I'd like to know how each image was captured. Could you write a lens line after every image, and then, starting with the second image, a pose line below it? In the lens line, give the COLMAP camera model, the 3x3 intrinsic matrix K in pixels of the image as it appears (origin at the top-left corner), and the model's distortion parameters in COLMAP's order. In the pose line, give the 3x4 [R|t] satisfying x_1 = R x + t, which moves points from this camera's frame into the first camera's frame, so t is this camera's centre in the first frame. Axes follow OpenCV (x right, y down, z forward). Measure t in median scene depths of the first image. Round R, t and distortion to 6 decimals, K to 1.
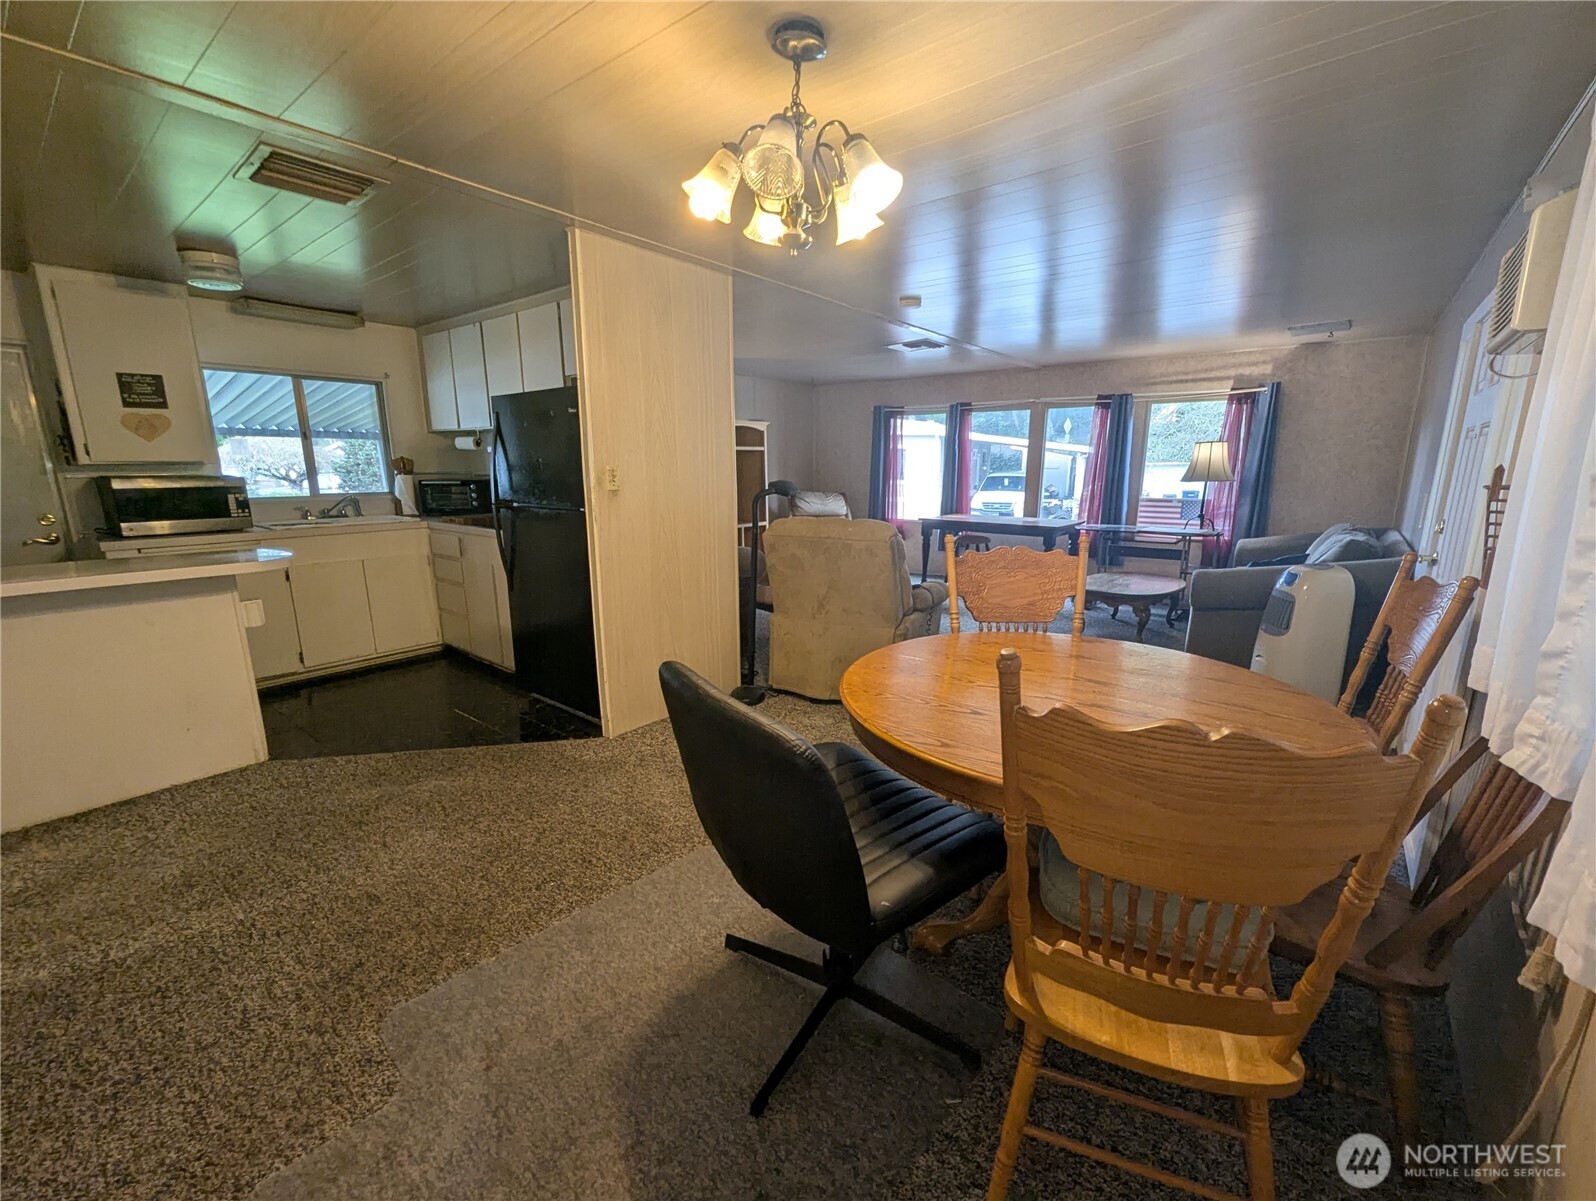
lens RADIAL K [[662.1, 0, 806.9], [0, 662.1, 608.3], [0, 0, 1]] dist [-0.000497, -0.000375]
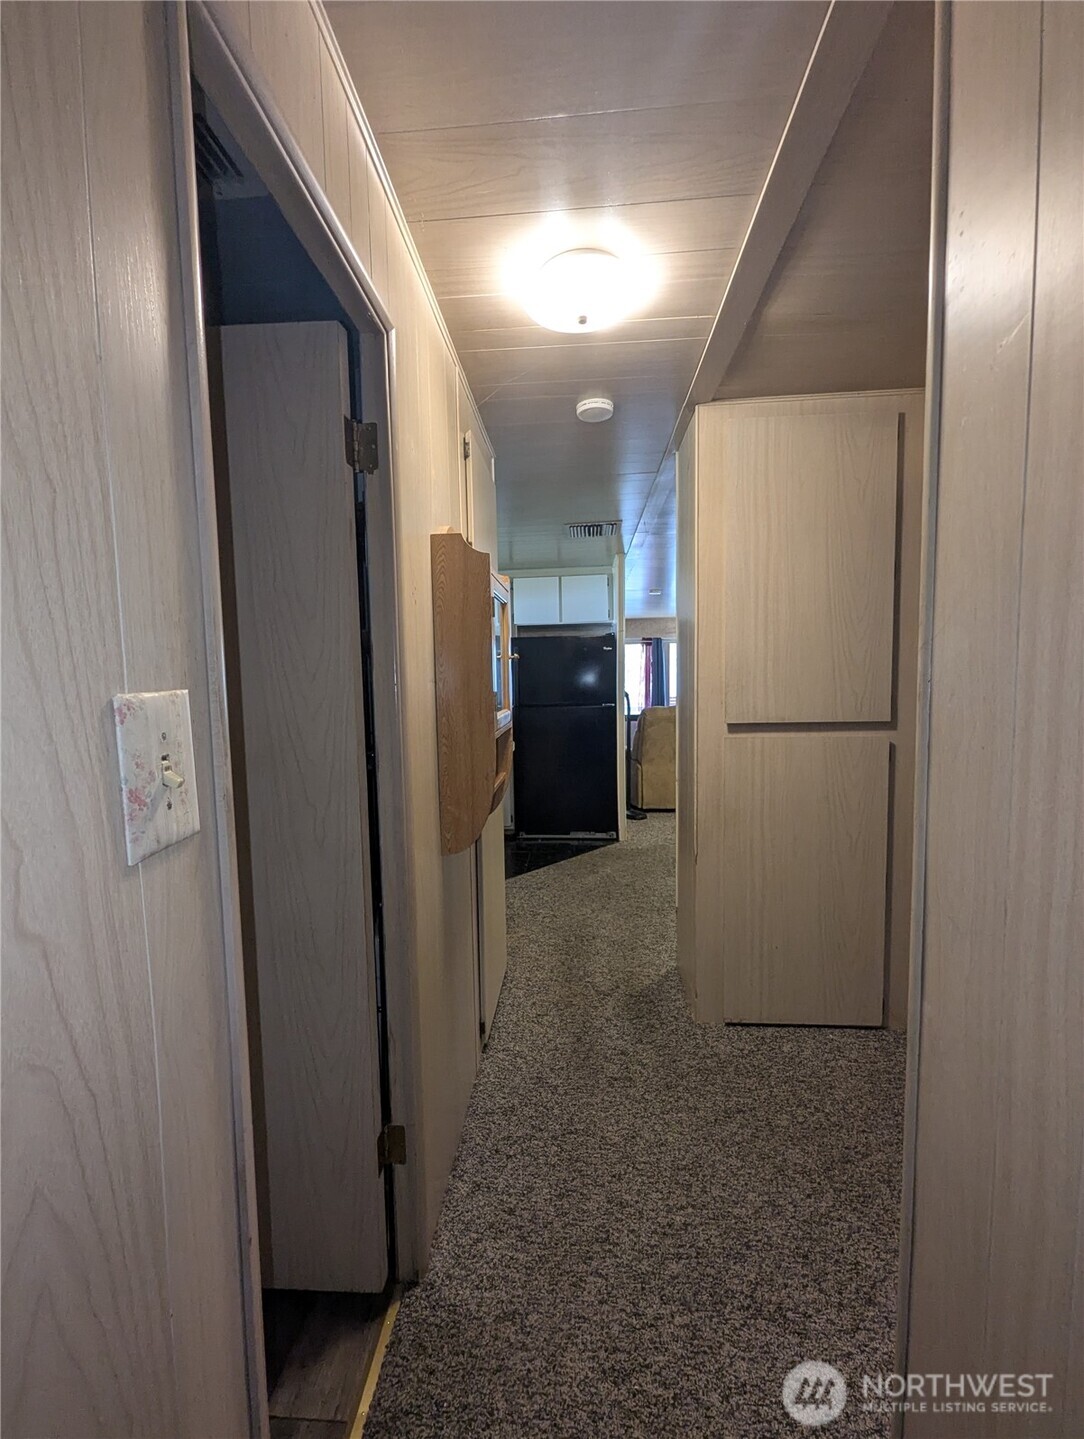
lens RADIAL K [[597.0, 0, 535.3], [0, 597.0, 724.2], [0, 0, 1]] dist [-0.000497, -0.000375]
pose [[0.829176, -0.056734, 0.556100, -0.668078], [0.138234, 0.984748, -0.105650, 0.019172], [-0.541625, 0.164474, 0.824373, -0.073734]]
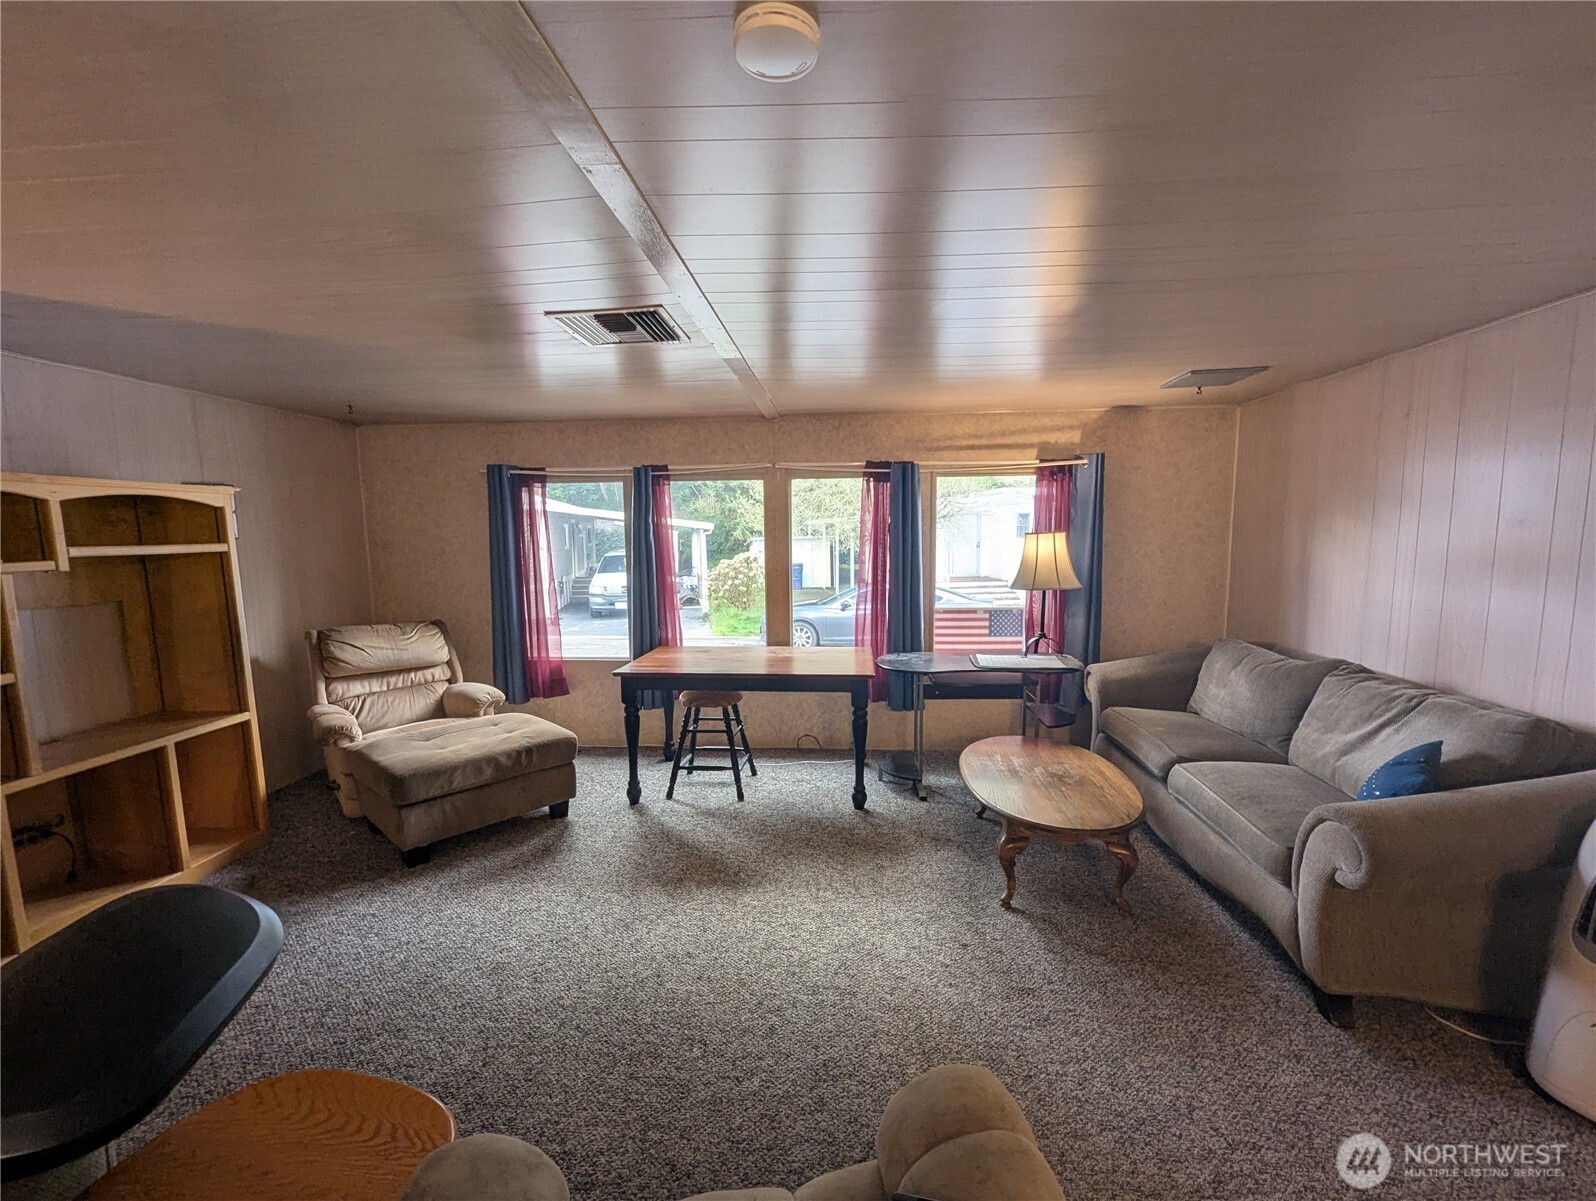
lens RADIAL K [[662.1, 0, 806.9], [0, 662.1, 608.3], [0, 0, 1]] dist [-0.000497, -0.000375]
pose [[0.829385, -0.073605, 0.553807, 0.008362], [0.131361, 0.989184, -0.065256, -0.143970], [-0.543014, 0.126871, 0.830084, 0.512169]]
